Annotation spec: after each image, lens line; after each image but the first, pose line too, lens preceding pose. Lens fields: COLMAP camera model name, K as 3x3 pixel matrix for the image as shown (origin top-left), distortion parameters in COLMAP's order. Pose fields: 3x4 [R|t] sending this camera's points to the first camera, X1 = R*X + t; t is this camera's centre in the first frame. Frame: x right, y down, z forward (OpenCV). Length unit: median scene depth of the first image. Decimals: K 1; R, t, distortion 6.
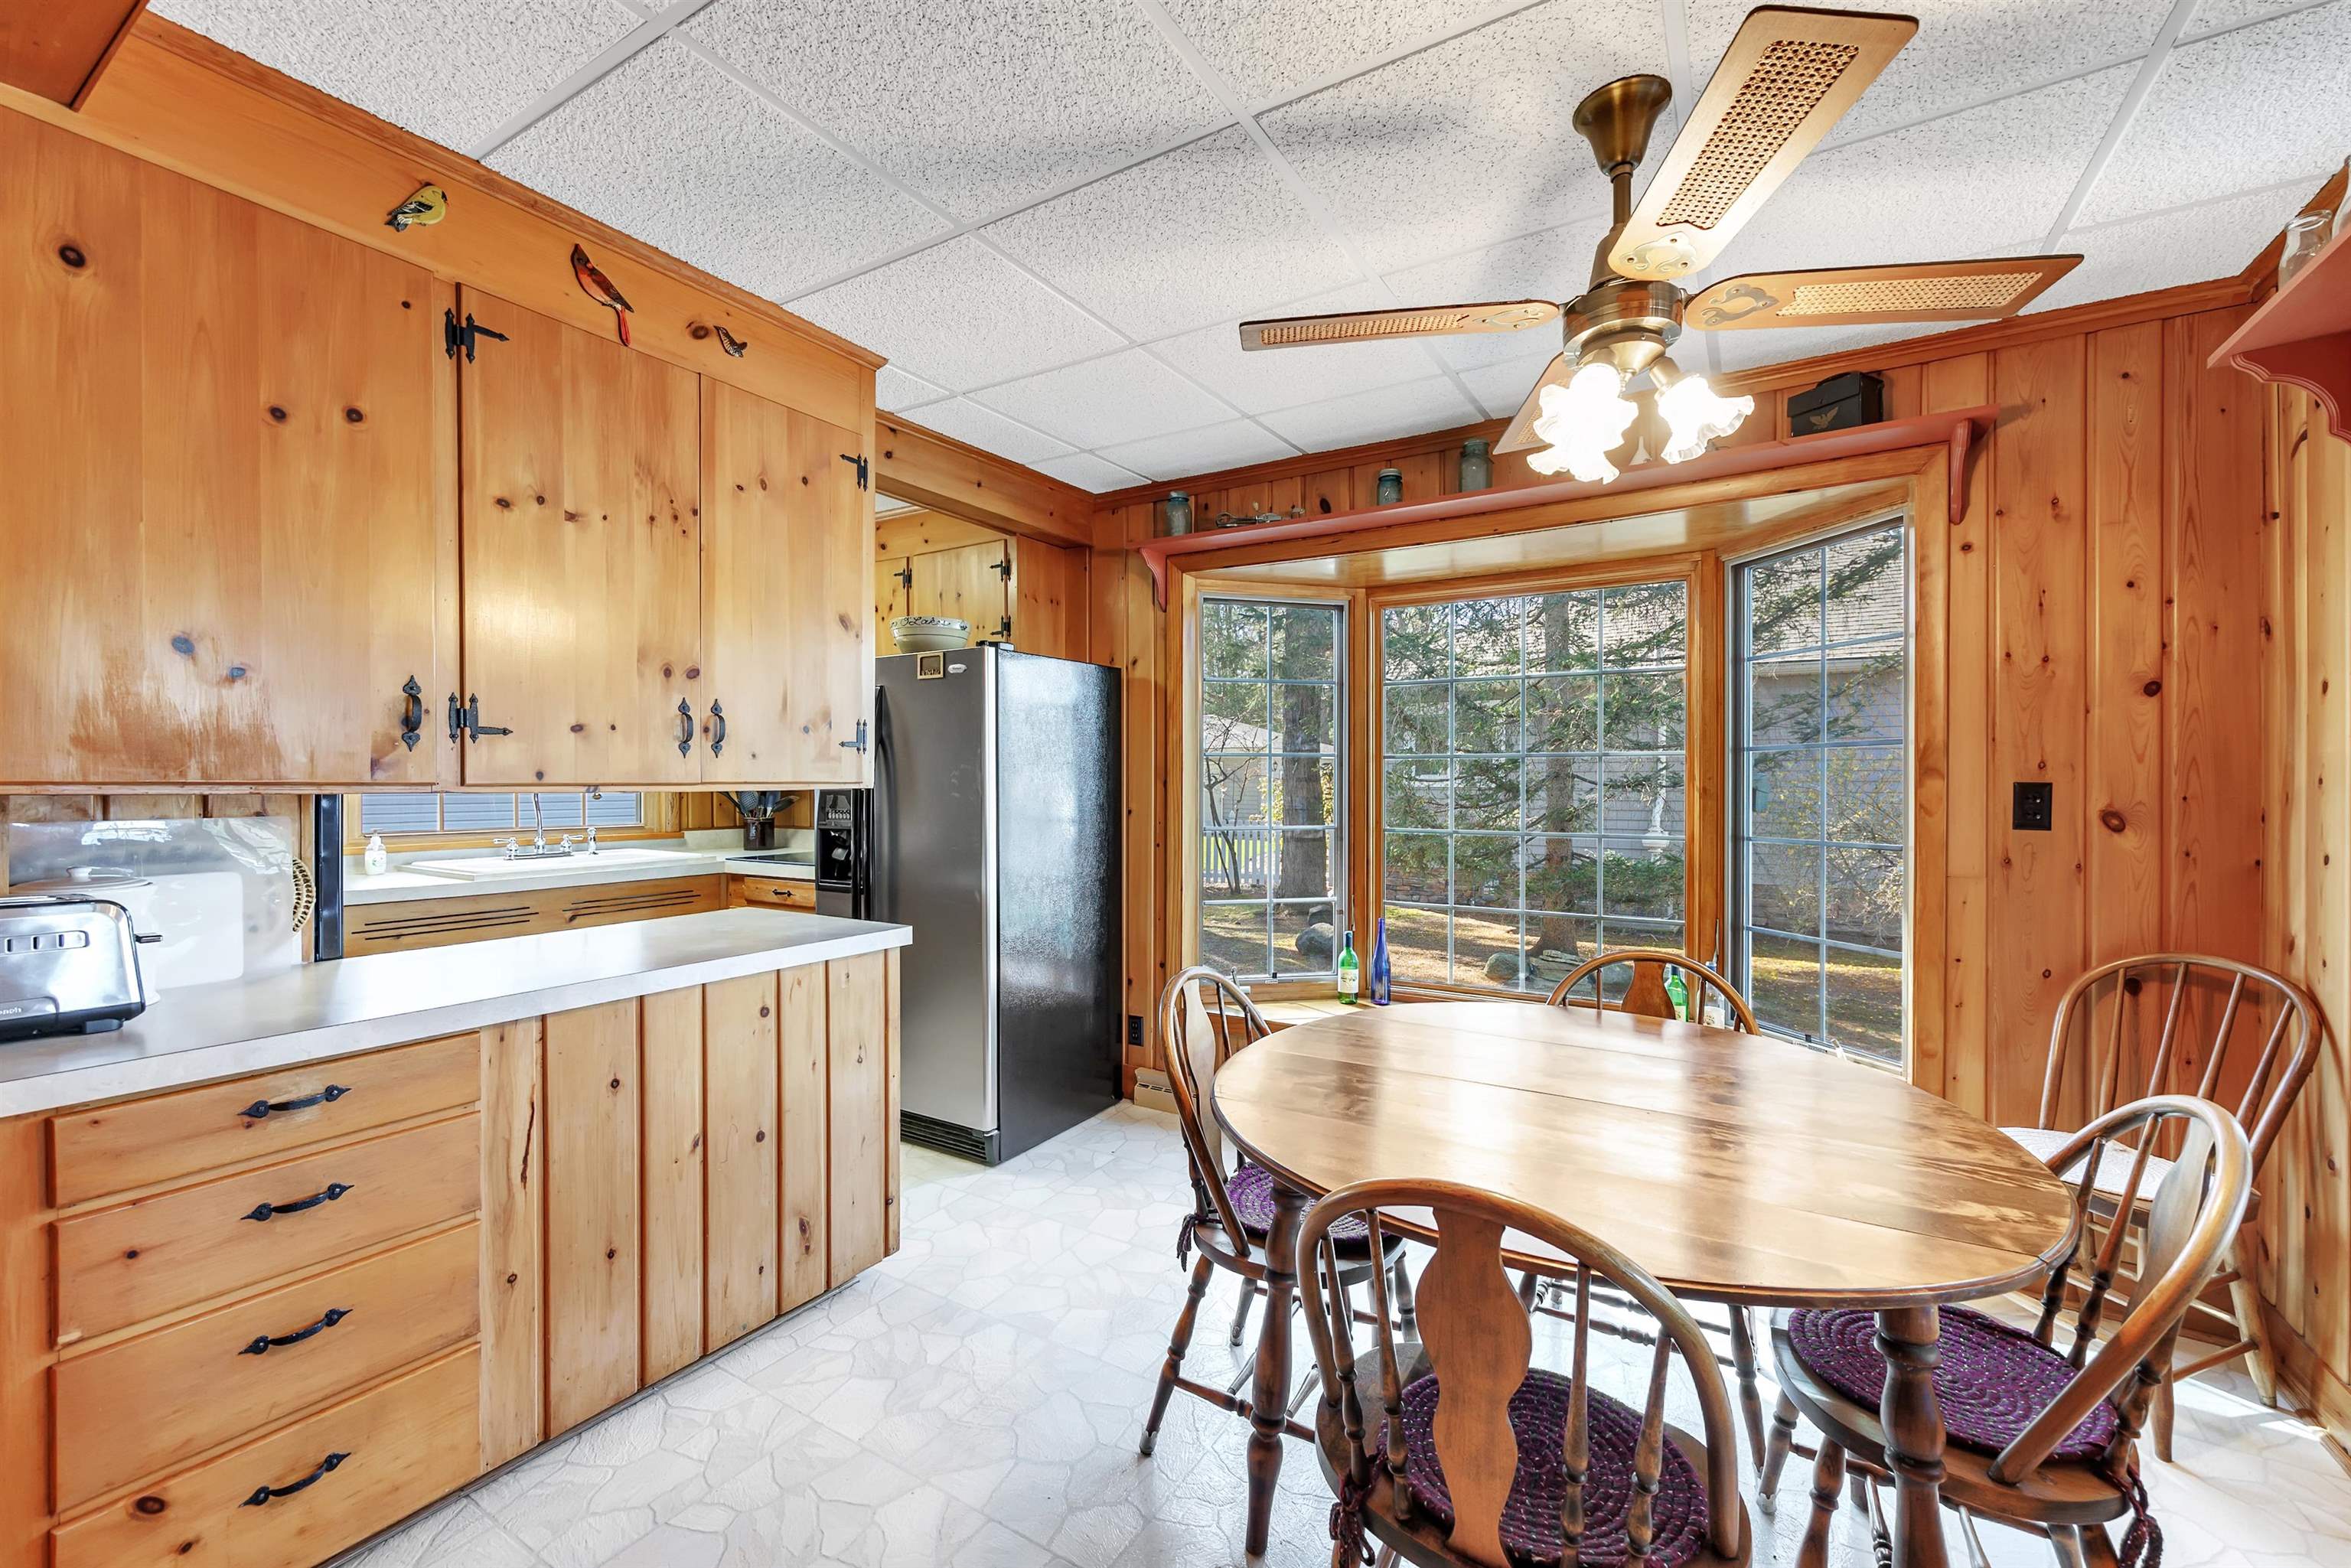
lens RADIAL K [[958.2, 0, 1144.3], [0, 958.2, 785.6], [0, 0, 1]] dist [0.002692, -0.000780]
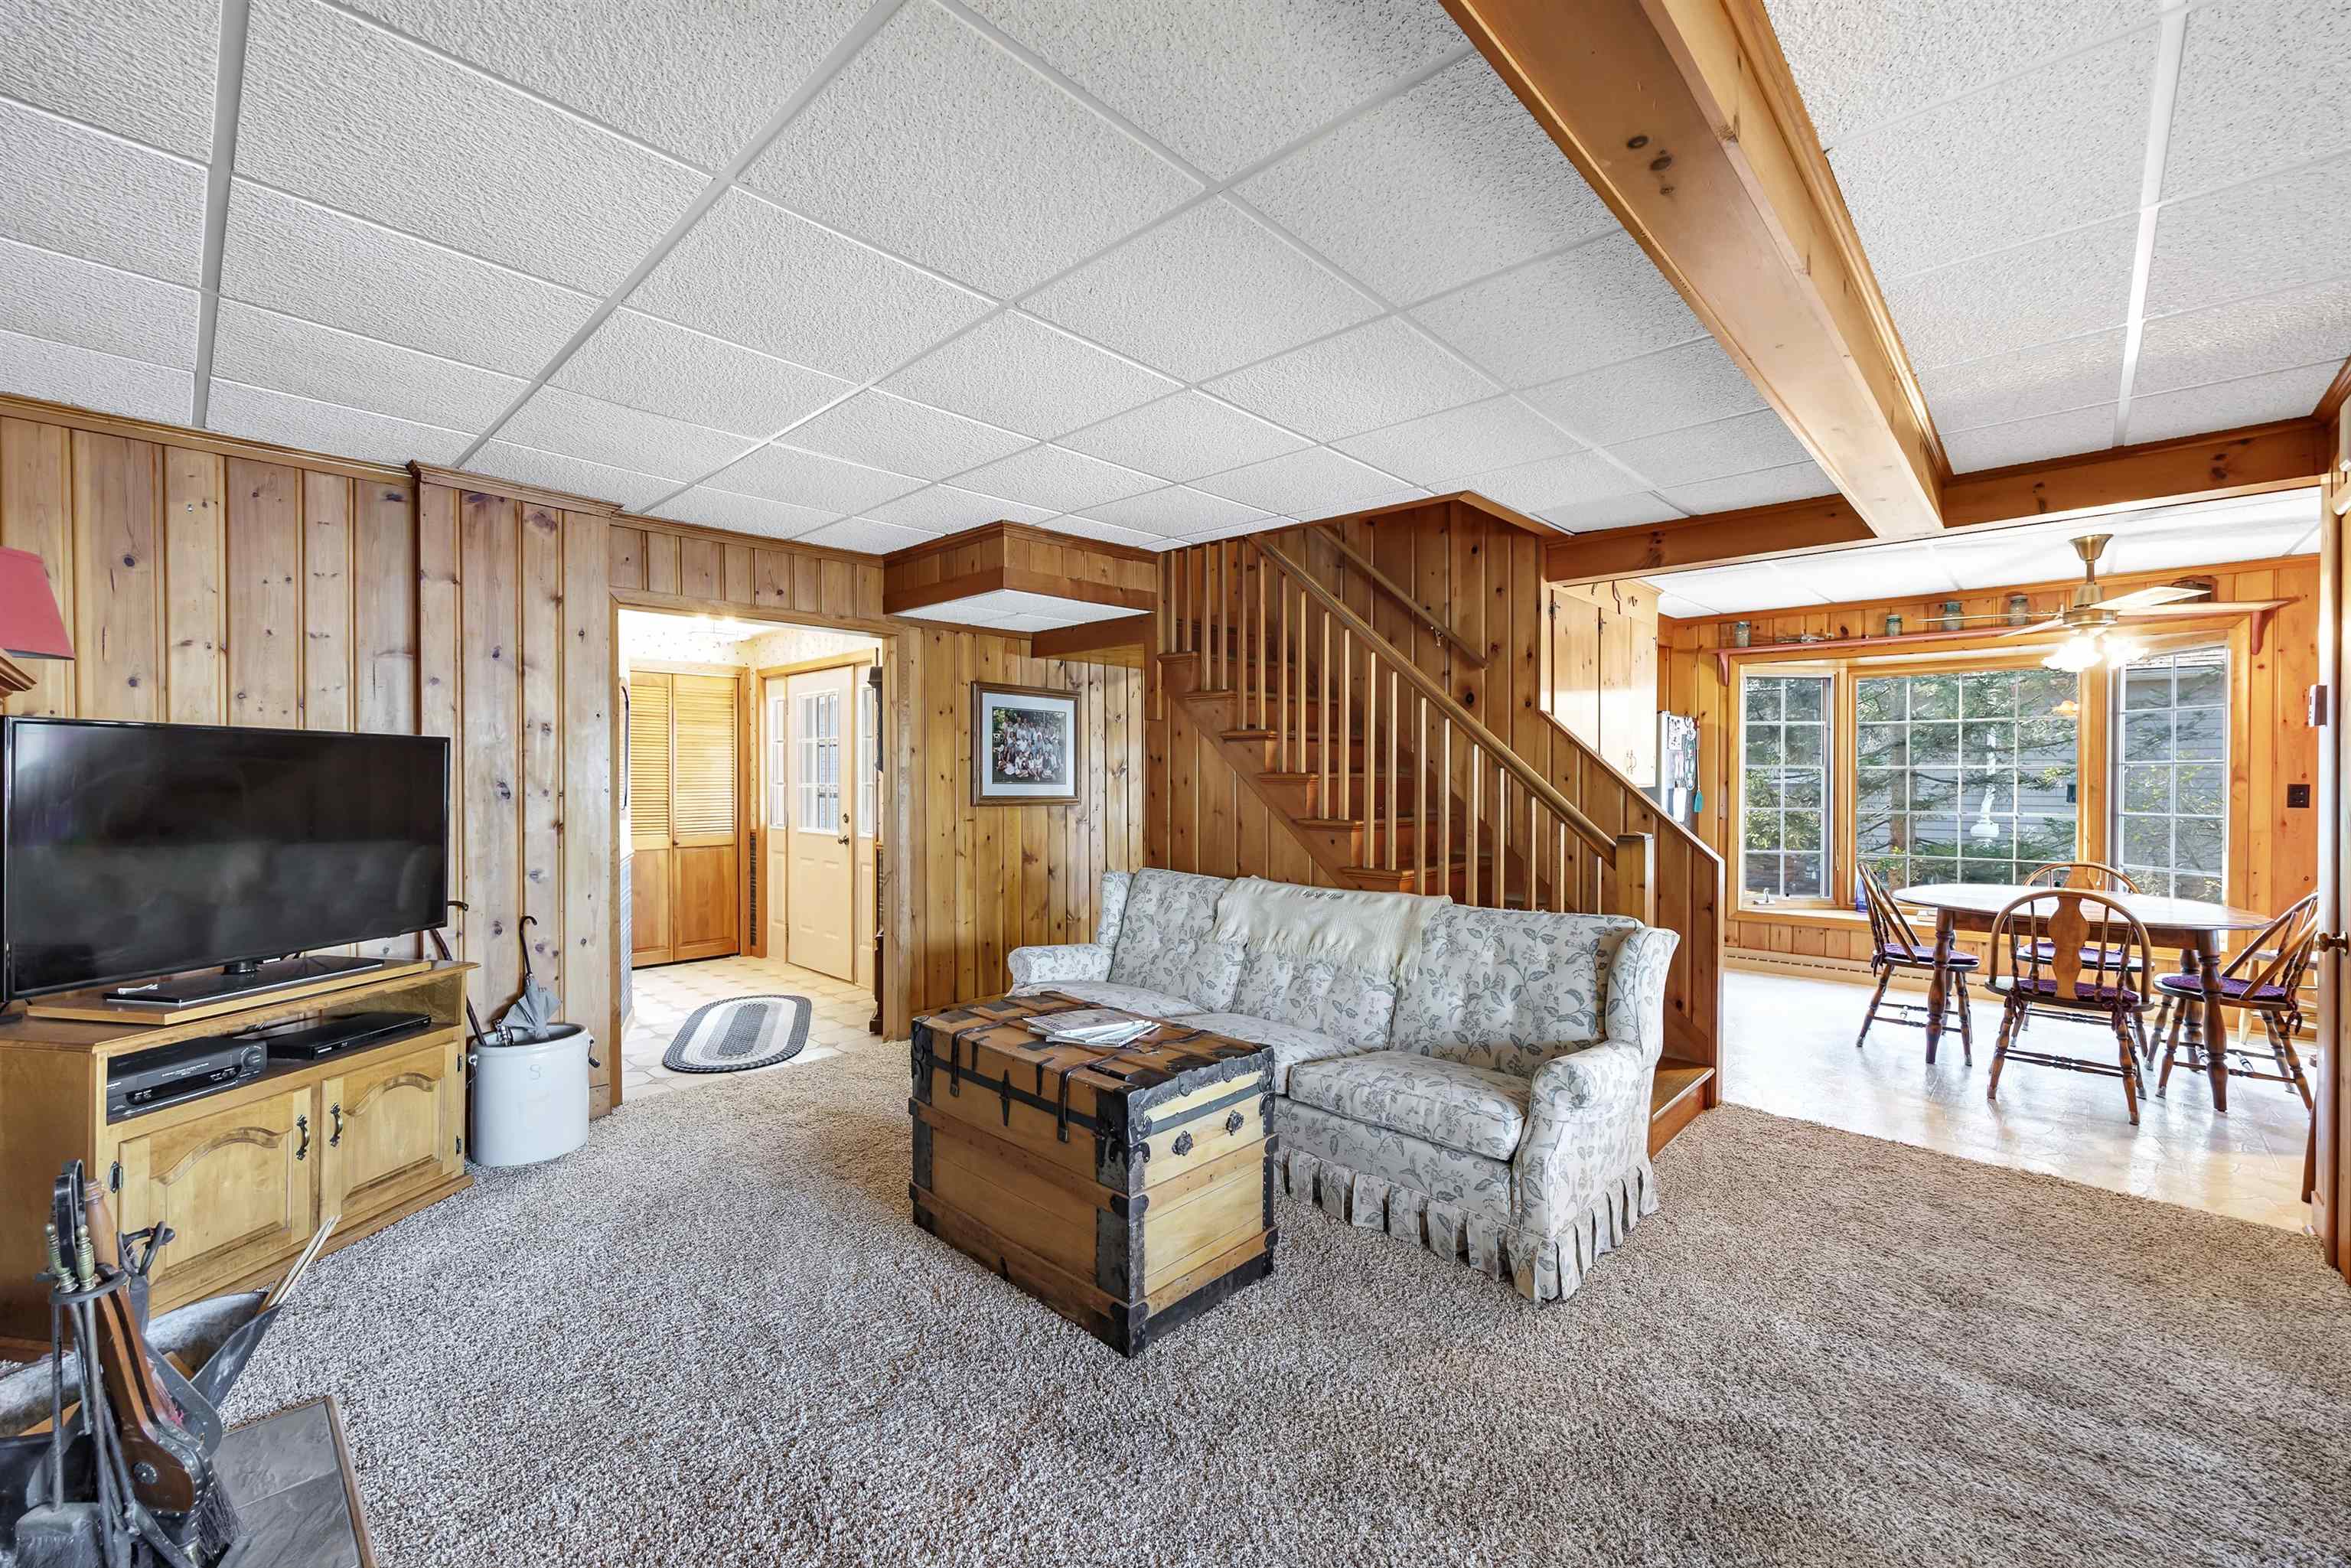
lens RADIAL K [[958.2, 0, 1138.9], [0, 958.2, 786.5], [0, 0, 1]] dist [0.002692, -0.000780]
pose [[0.979263, -0.001529, -0.202586, -1.083017], [0.002429, 0.999988, 0.004191, -0.012293], [0.202578, -0.004596, 0.979255, -1.509498]]
